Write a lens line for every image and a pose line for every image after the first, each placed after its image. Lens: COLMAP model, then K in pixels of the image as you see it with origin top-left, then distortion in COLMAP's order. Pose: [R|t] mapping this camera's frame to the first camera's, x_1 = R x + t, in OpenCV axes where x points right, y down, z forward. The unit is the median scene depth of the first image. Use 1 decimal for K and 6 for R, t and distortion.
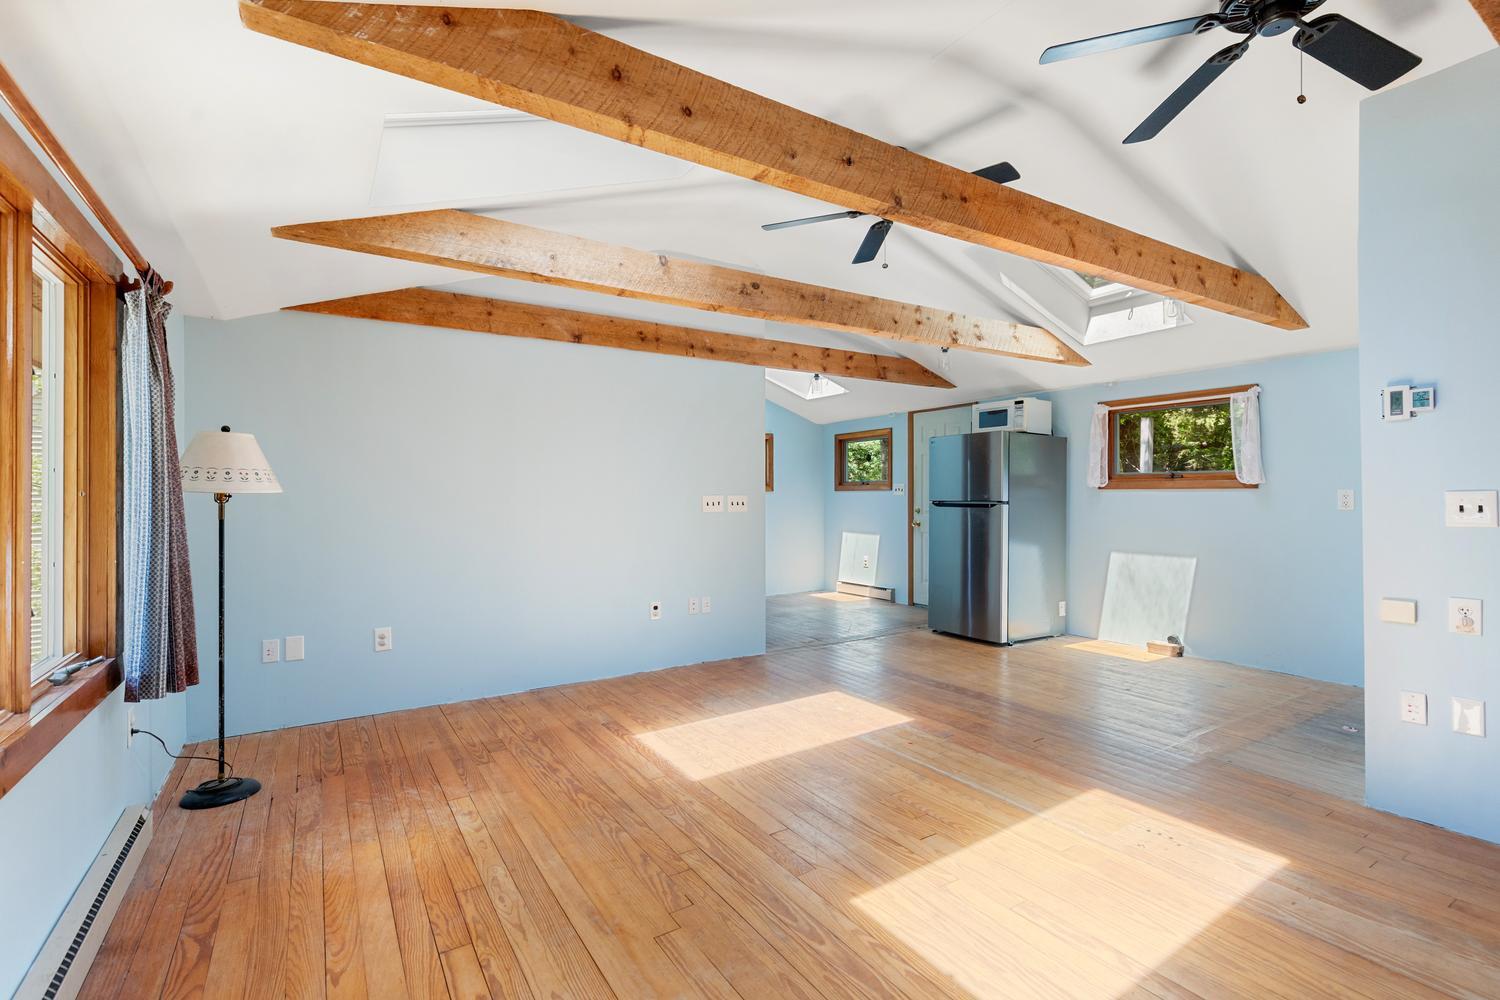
lens RADIAL K [[679.7, 0, 751.1], [0, 679.7, 491.8], [0, 0, 1]] dist [0.009887, -0.000702]
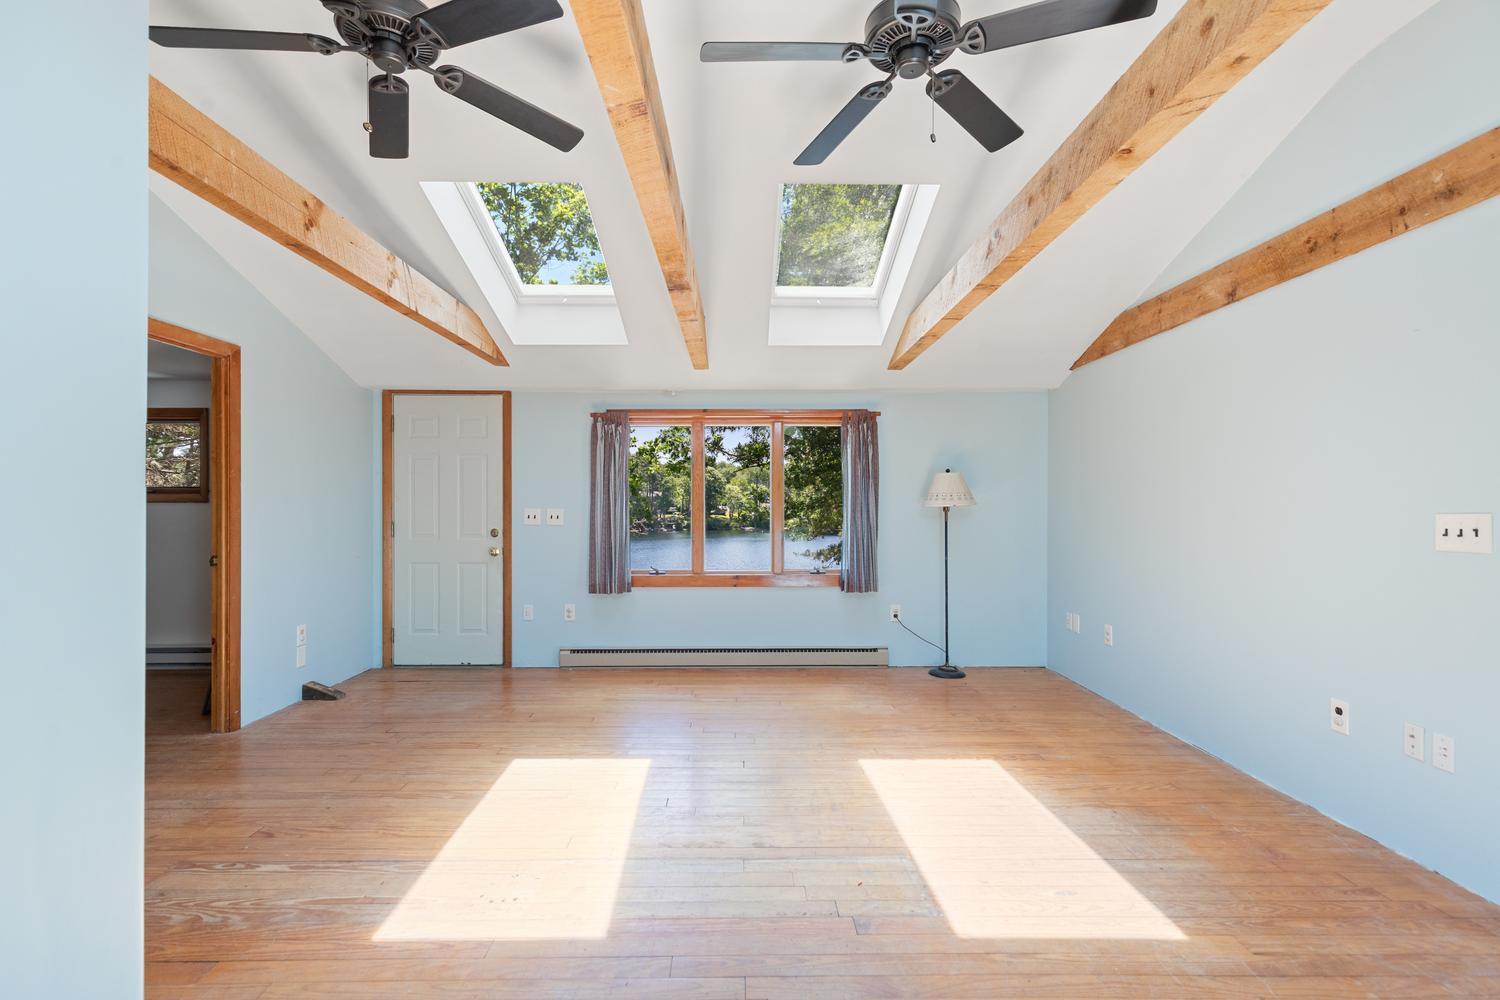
lens RADIAL K [[679.7, 0, 748.6], [0, 679.7, 504.7], [0, 0, 1]] dist [0.009887, -0.000702]
pose [[-0.525242, 0.000657, -0.850953, 0.703392], [0.002517, 0.999997, -0.000782, -0.002043], [0.850949, -0.002552, -0.525242, 1.030991]]
